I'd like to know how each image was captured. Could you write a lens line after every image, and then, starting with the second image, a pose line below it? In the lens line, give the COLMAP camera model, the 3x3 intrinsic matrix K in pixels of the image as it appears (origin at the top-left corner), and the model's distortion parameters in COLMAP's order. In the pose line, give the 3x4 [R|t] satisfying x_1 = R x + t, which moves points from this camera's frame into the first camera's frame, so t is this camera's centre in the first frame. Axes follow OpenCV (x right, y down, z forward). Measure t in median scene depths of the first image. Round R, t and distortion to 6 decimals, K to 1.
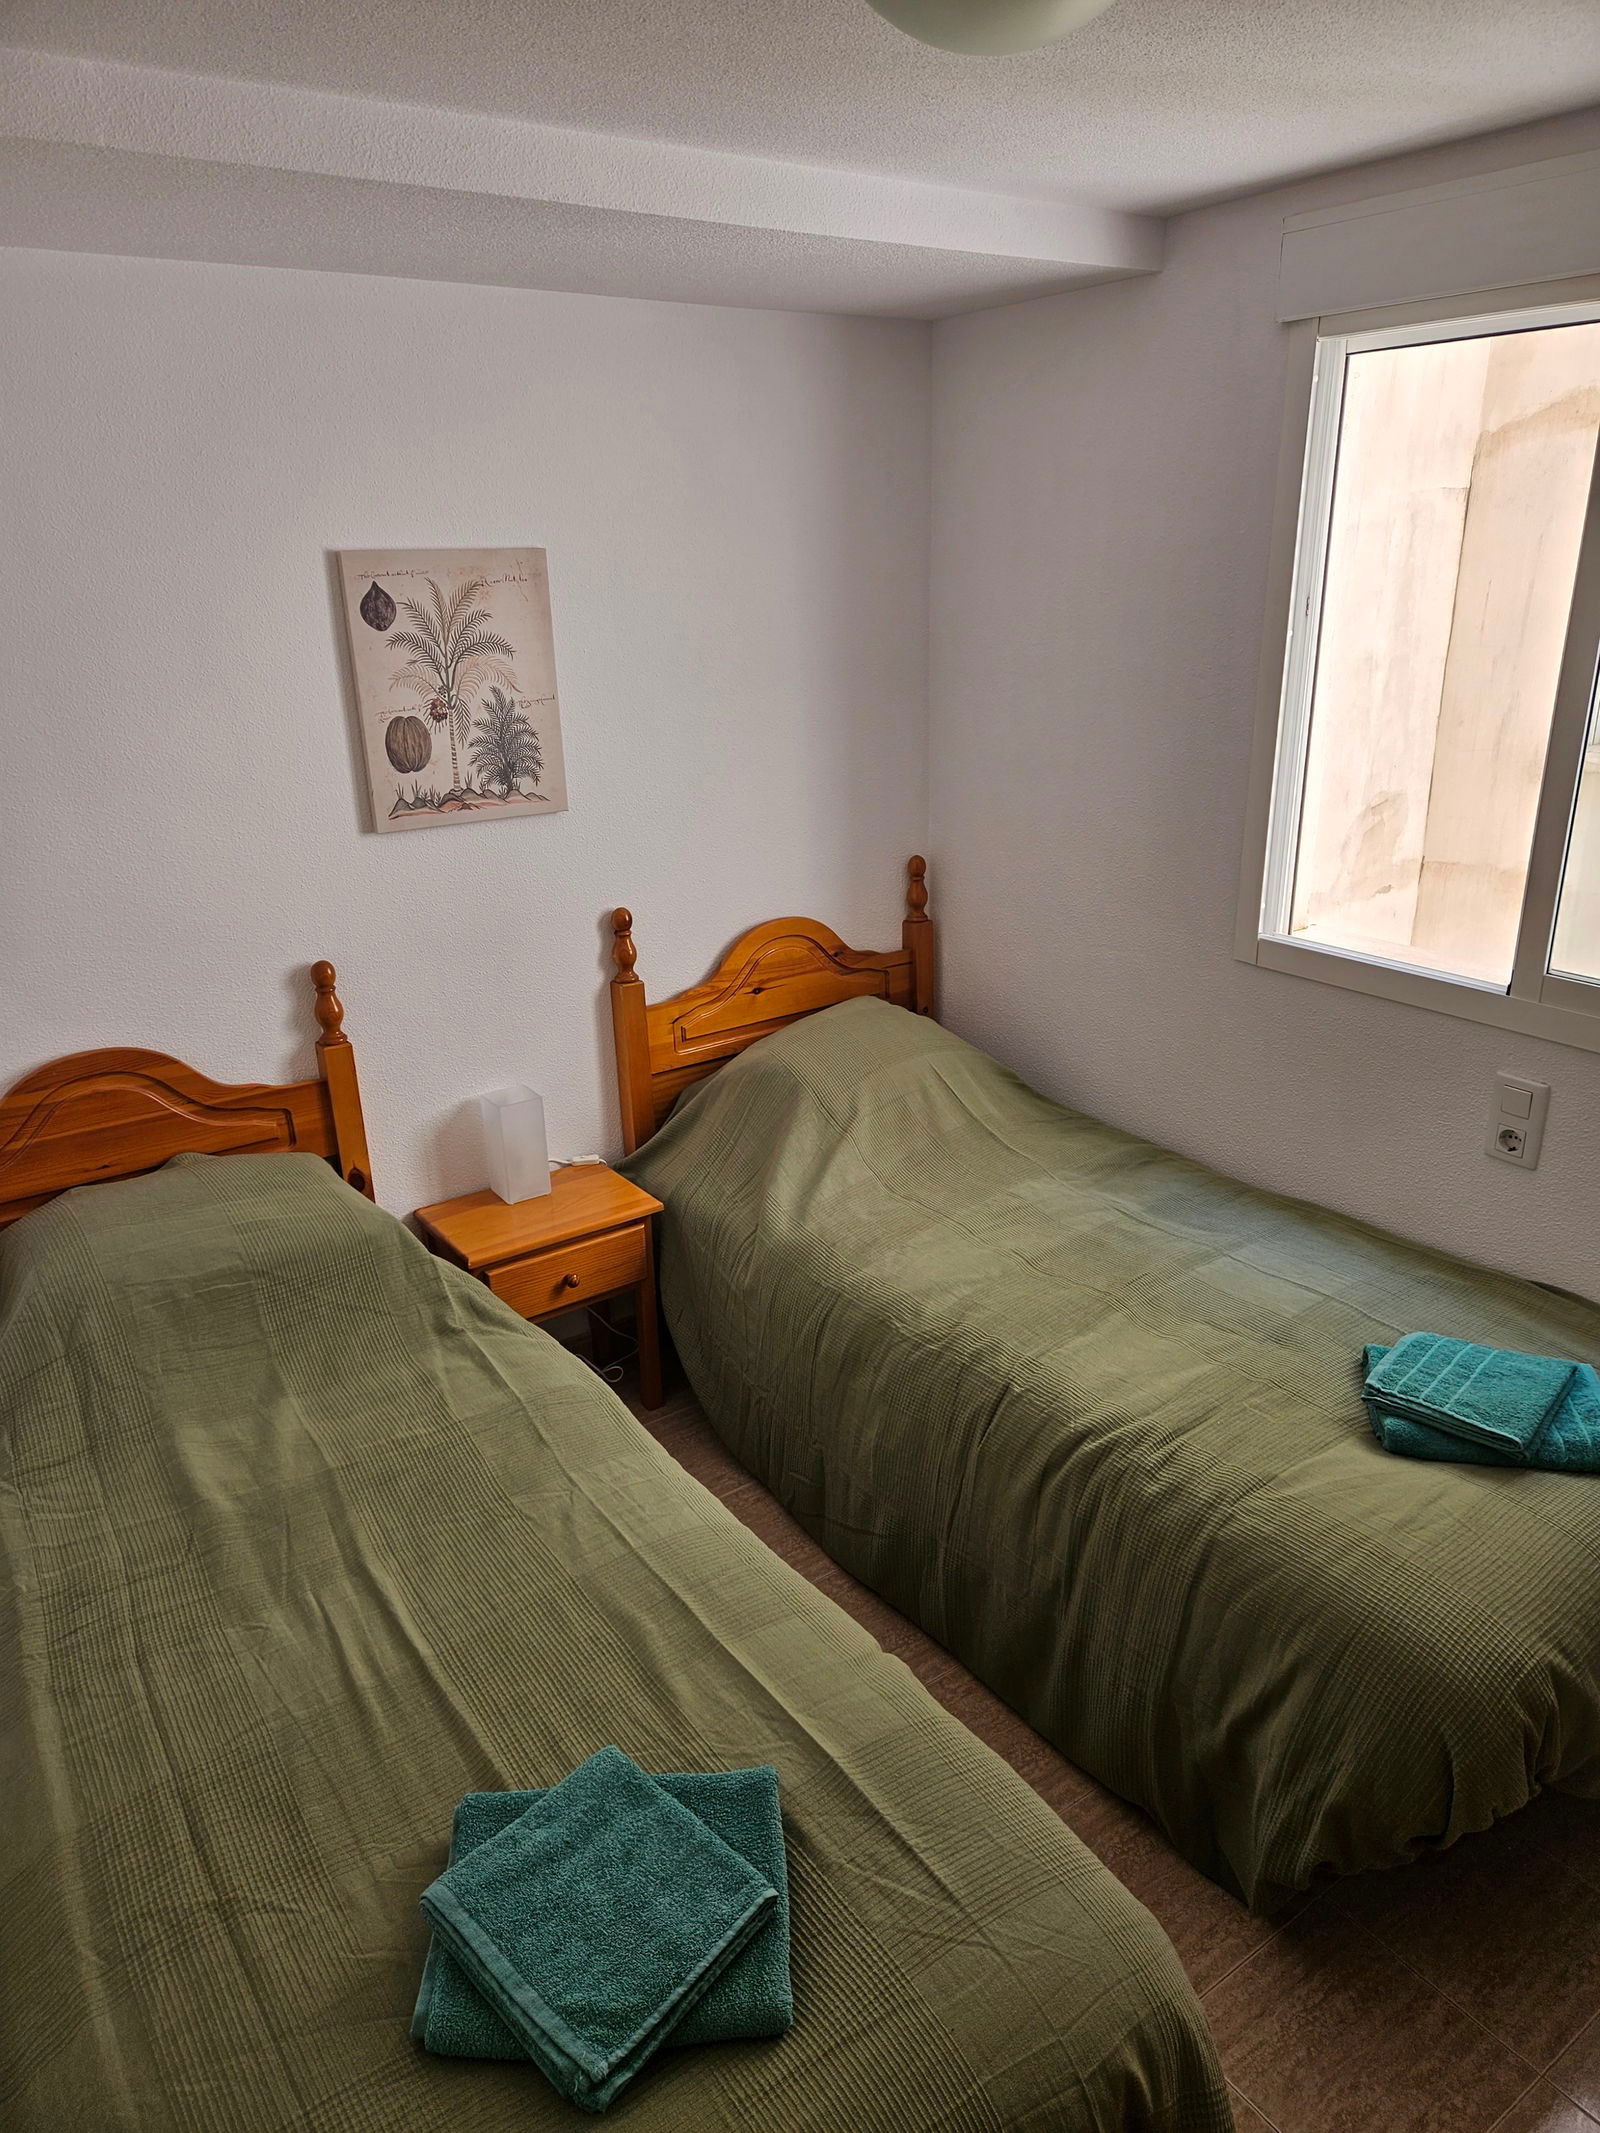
lens RADIAL K [[1424.5, 0, 807.2], [0, 1424.5, 1069.8], [0, 0, 1]] dist [0.009977, -0.019810]
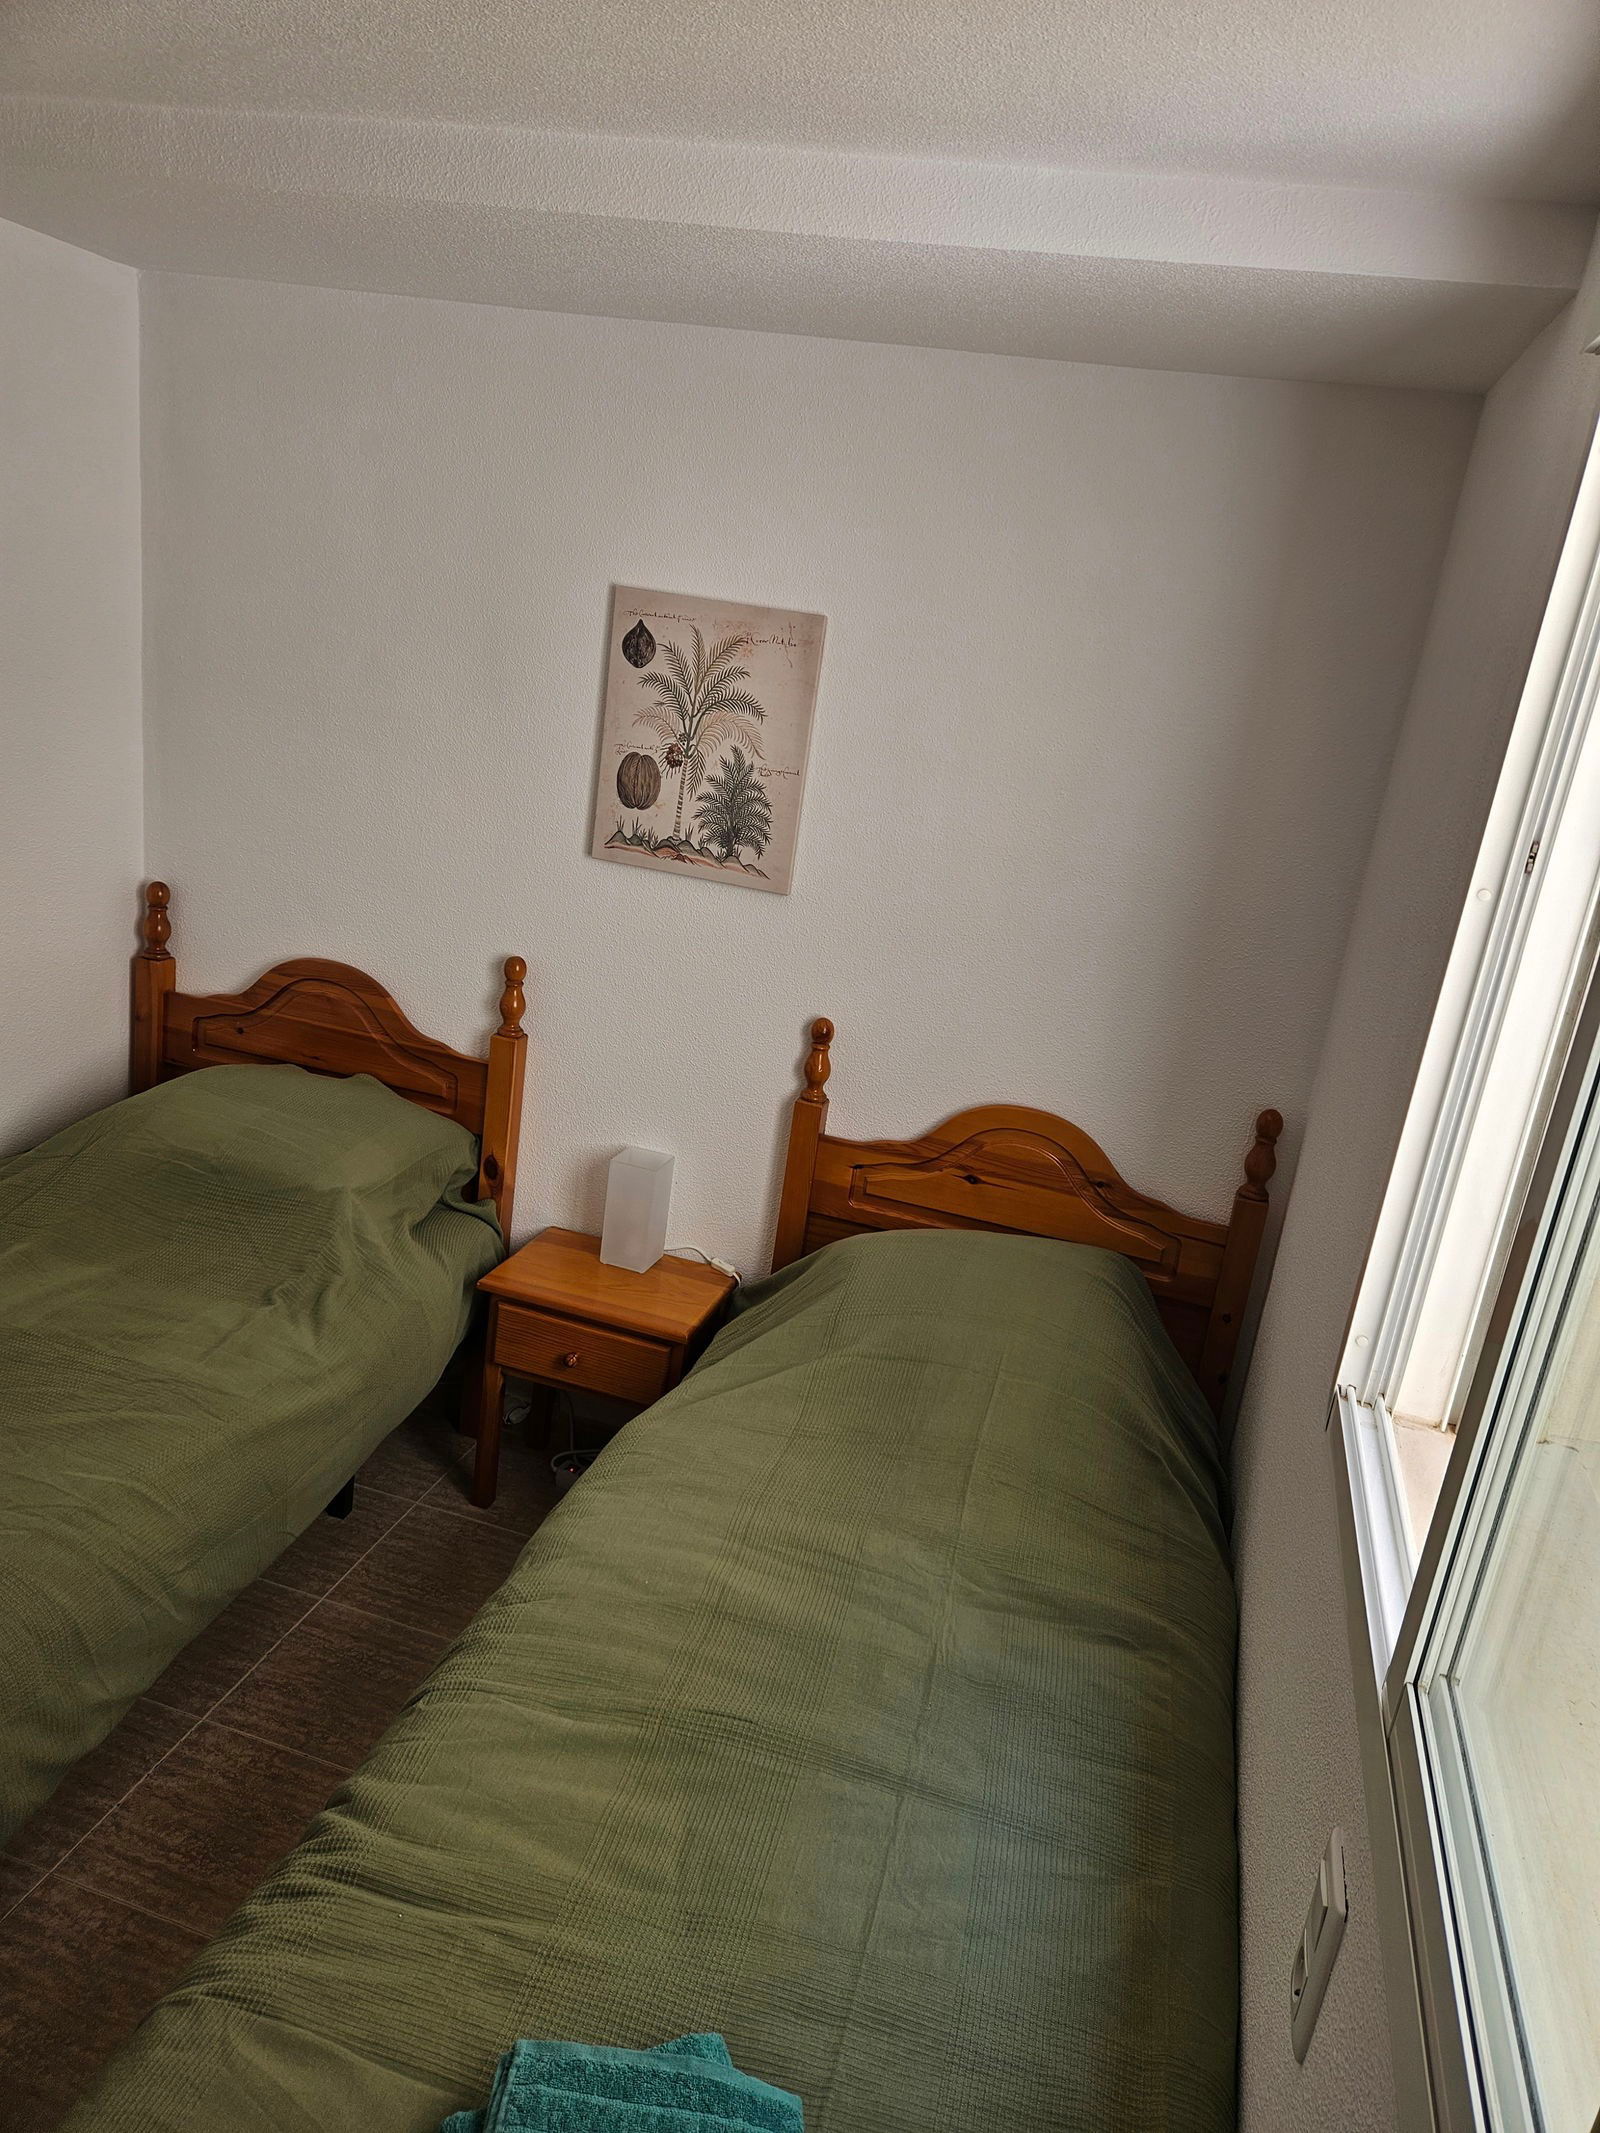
lens RADIAL K [[1424.5, 0, 846.9], [0, 1424.5, 1026.3], [0, 0, 1]] dist [0.009977, -0.019810]
pose [[0.618273, 0.314244, -0.720409, 0.569873], [-0.400473, 0.914640, 0.055272, -0.181455], [0.676284, 0.254331, 0.691343, 0.444658]]
